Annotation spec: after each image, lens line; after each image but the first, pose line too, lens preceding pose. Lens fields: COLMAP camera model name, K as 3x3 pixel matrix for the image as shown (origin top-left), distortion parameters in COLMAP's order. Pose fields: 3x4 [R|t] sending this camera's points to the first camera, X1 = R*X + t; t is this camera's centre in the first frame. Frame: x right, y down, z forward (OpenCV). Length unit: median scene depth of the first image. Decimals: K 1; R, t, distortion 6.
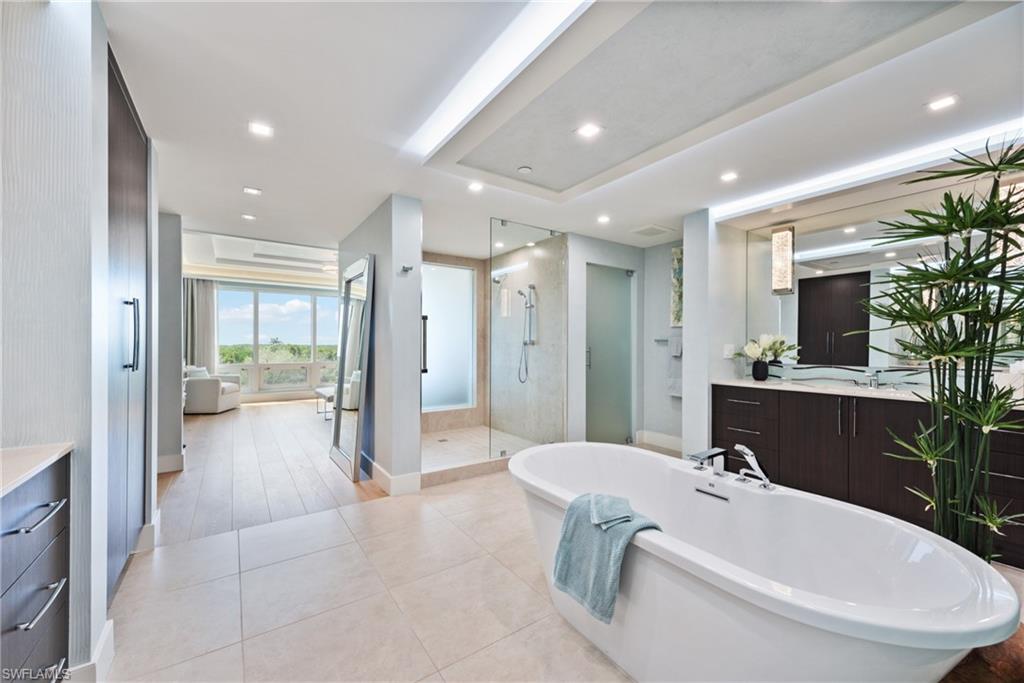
lens RADIAL K [[398.4, 0, 509.3], [0, 398.4, 345.4], [0, 0, 1]] dist [0.016953, -0.006734]
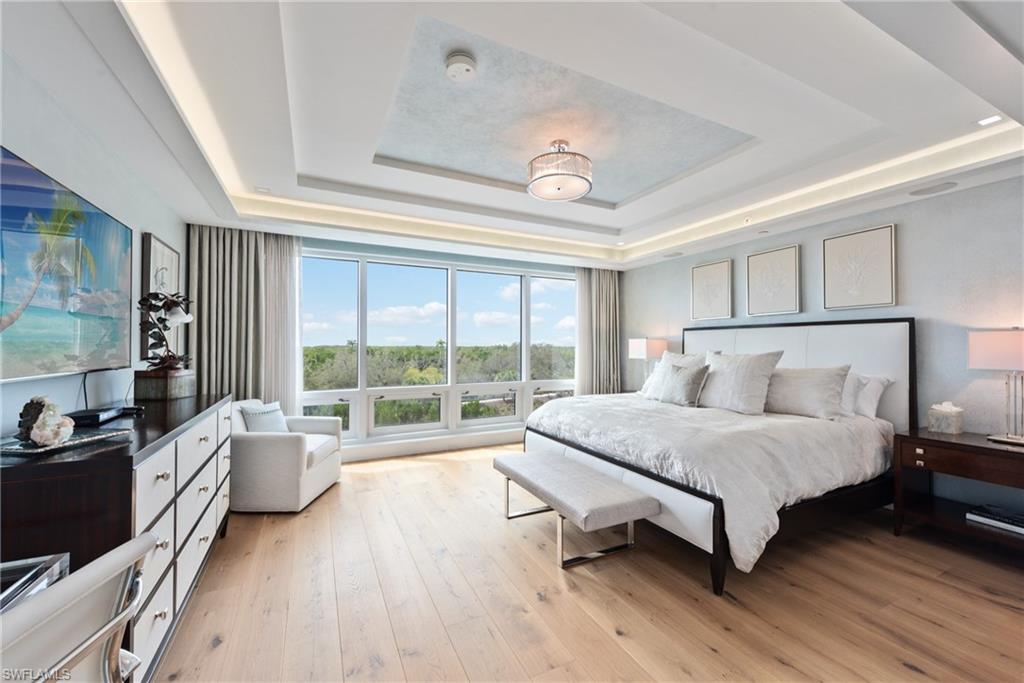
lens RADIAL K [[398.4, 0, 509.3], [0, 398.4, 345.4], [0, 0, 1]] dist [0.016953, -0.006734]
pose [[0.988766, 0.000010, -0.149475, -0.381124], [-0.000417, 0.999996, -0.002693, -0.017018], [0.149474, 0.002725, 0.988762, 0.527117]]
